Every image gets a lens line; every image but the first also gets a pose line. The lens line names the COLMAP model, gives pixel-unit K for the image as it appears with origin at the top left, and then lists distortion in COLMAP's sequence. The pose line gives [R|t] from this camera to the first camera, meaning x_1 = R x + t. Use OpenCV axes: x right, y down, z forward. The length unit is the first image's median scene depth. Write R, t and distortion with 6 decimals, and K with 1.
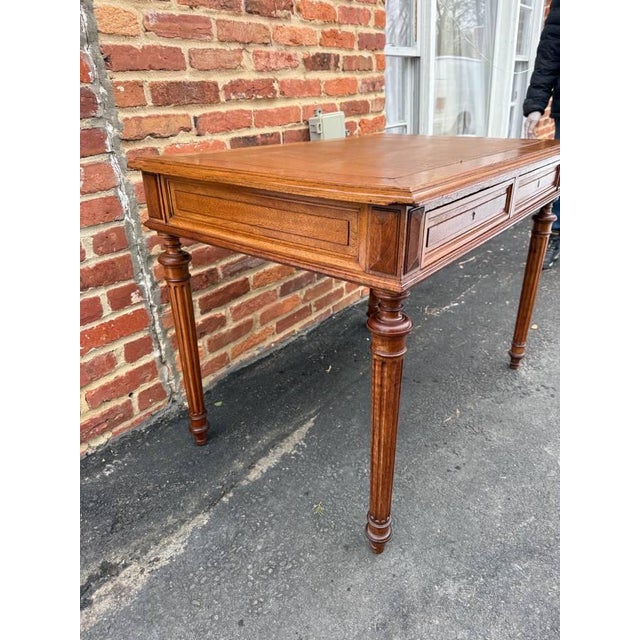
lens RADIAL K [[451.3, 0, 321.4], [0, 451.3, 313.8], [0, 0, 1]] dist [0.036264, -0.040919]
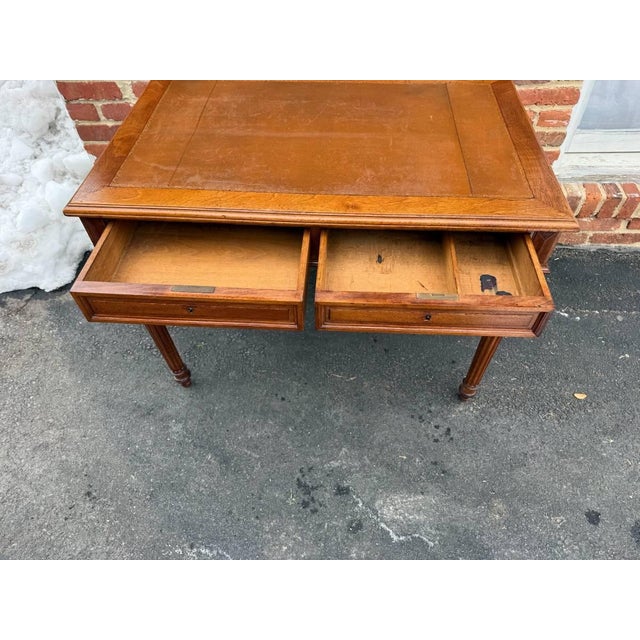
lens RADIAL K [[451.3, 0, 323.6], [0, 451.3, 322.1], [0, 0, 1]] dist [0.036264, -0.040919]
pose [[0.567143, 0.643057, -0.514613, 0.831786], [-0.343990, 0.752655, 0.561409, -0.546493], [0.748345, -0.141377, 0.648068, 0.280139]]
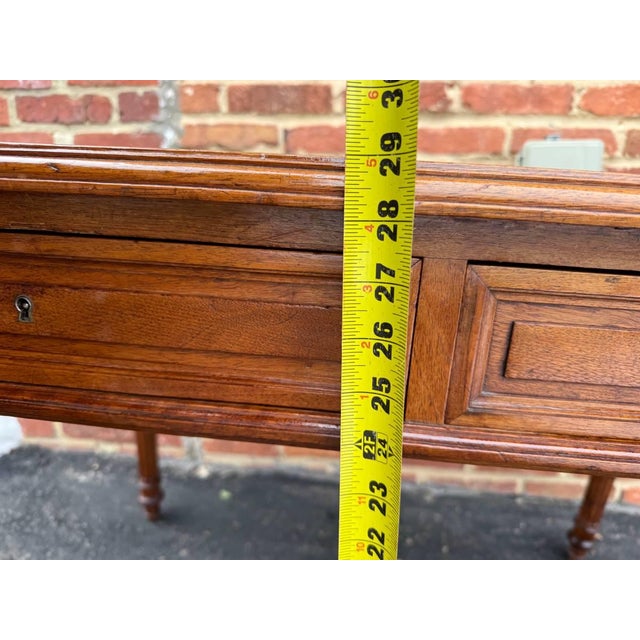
lens RADIAL K [[480.9, 0, 321.2], [0, 480.9, 322.4], [0, 0, 1]] dist [-0.025099, -0.011183]
pose [[0.530838, 0.294573, -0.794631, 0.471107], [-0.403858, 0.912262, 0.068390, -0.210567], [0.745057, 0.284614, 0.603229, 0.632840]]
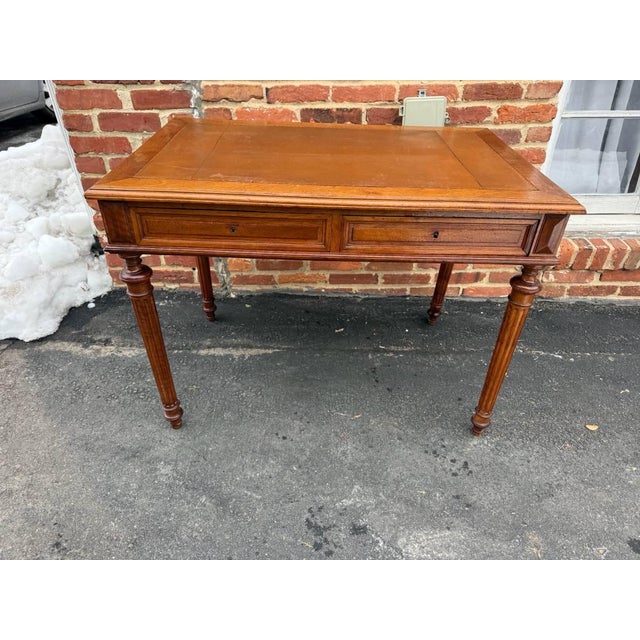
lens RADIAL K [[451.3, 0, 323.6], [0, 451.3, 320.3], [0, 0, 1]] dist [0.036264, -0.040919]
pose [[0.617993, 0.483192, -0.620169, 0.888367], [-0.365893, 0.874967, 0.317104, -0.316634], [0.695849, 0.030947, 0.717521, 0.214944]]
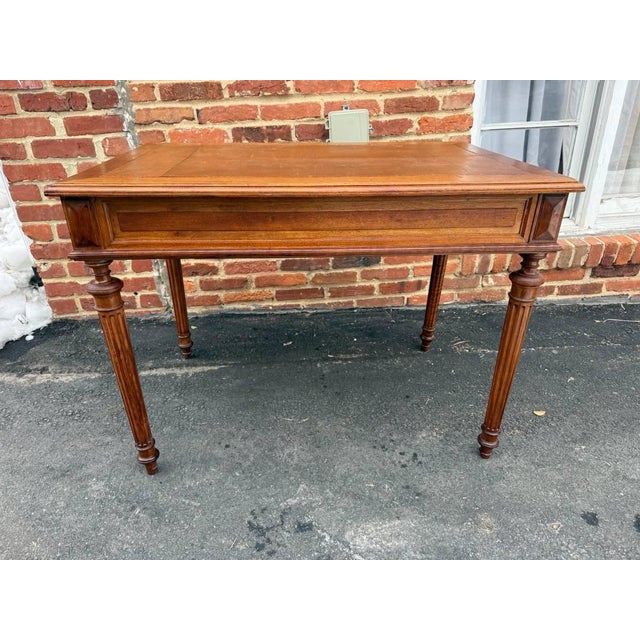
lens RADIAL K [[451.3, 0, 317.5], [0, 451.3, 322.4], [0, 0, 1]] dist [0.036264, -0.040919]
pose [[0.678620, 0.365282, -0.637216, 0.993358], [-0.316463, 0.928318, 0.195131, -0.220497], [0.662817, 0.069236, 0.745574, 0.281306]]
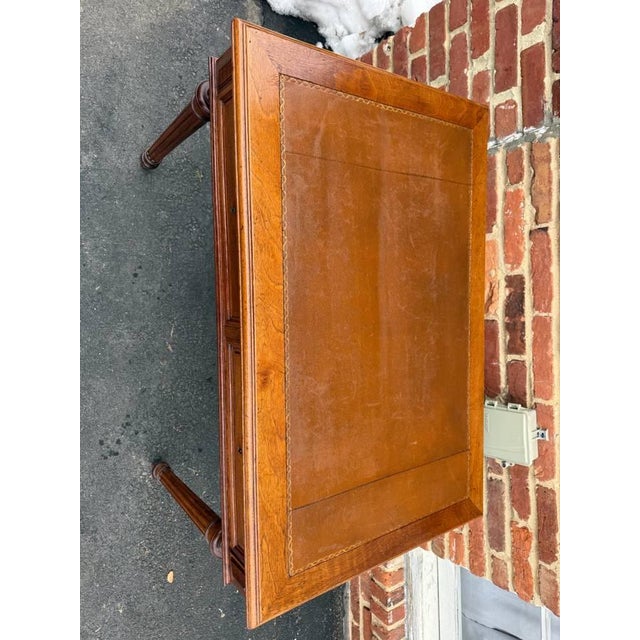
lens RADIAL K [[451.3, 0, 318.3], [0, 451.3, 318.2], [0, 0, 1]] dist [0.036264, -0.040919]
pose [[-0.642738, 0.654418, -0.398277, 0.507154], [-0.731102, -0.368665, 0.574087, -0.673342], [0.228862, 0.660169, 0.715402, 0.330080]]
